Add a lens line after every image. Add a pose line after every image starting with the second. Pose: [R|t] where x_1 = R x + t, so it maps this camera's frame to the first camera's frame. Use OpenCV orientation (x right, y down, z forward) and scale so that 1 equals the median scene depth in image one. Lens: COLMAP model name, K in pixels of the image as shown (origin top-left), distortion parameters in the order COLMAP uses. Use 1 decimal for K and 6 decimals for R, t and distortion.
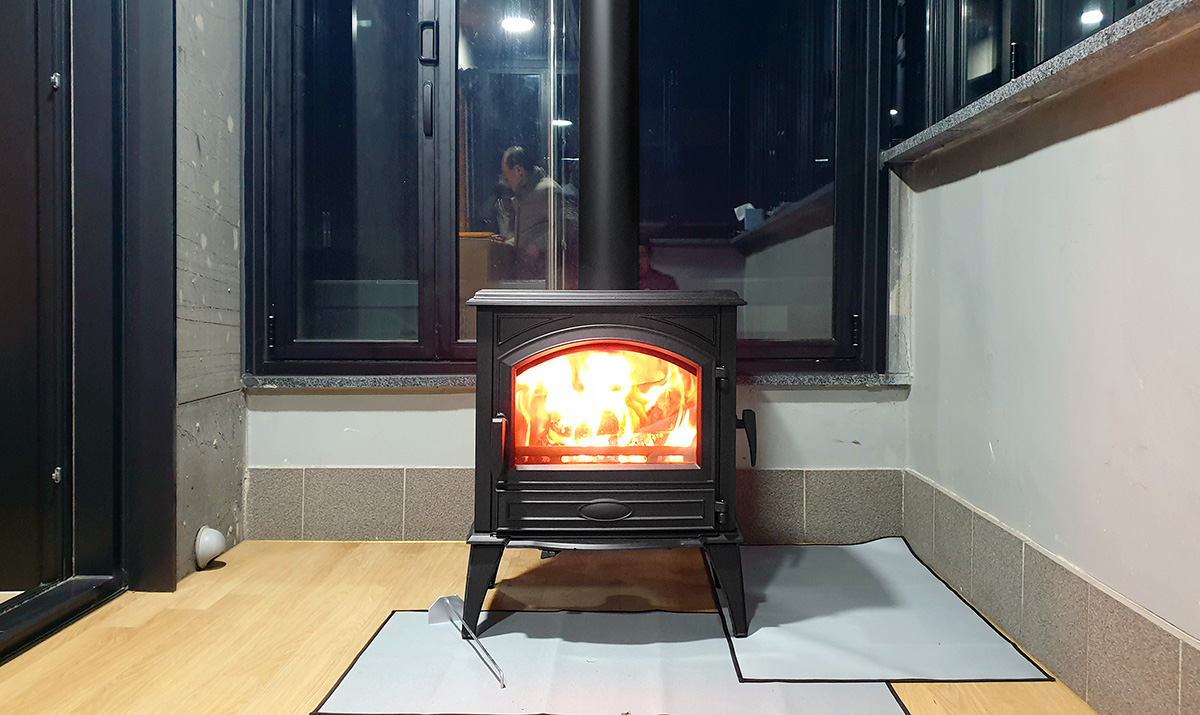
lens RADIAL K [[915.9, 0, 588.7], [0, 915.9, 309.5], [0, 0, 1]] dist [0.051005, -0.014795]
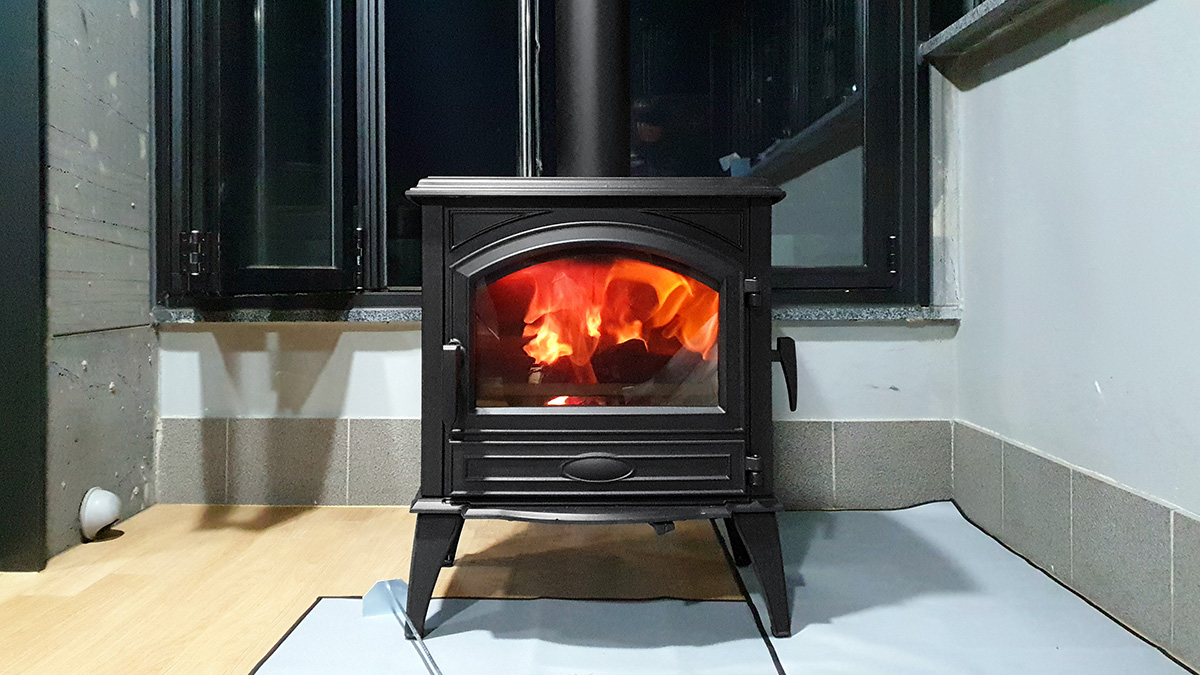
lens RADIAL K [[898.8, 0, 577.1], [0, 898.8, 260.6], [0, 0, 1]] dist [0.004571, 0.004055]
pose [[0.999887, 0.005538, 0.013995, -0.007435], [-0.005244, 0.999767, -0.020940, 0.054256], [-0.014108, 0.020865, 0.999683, 0.221372]]
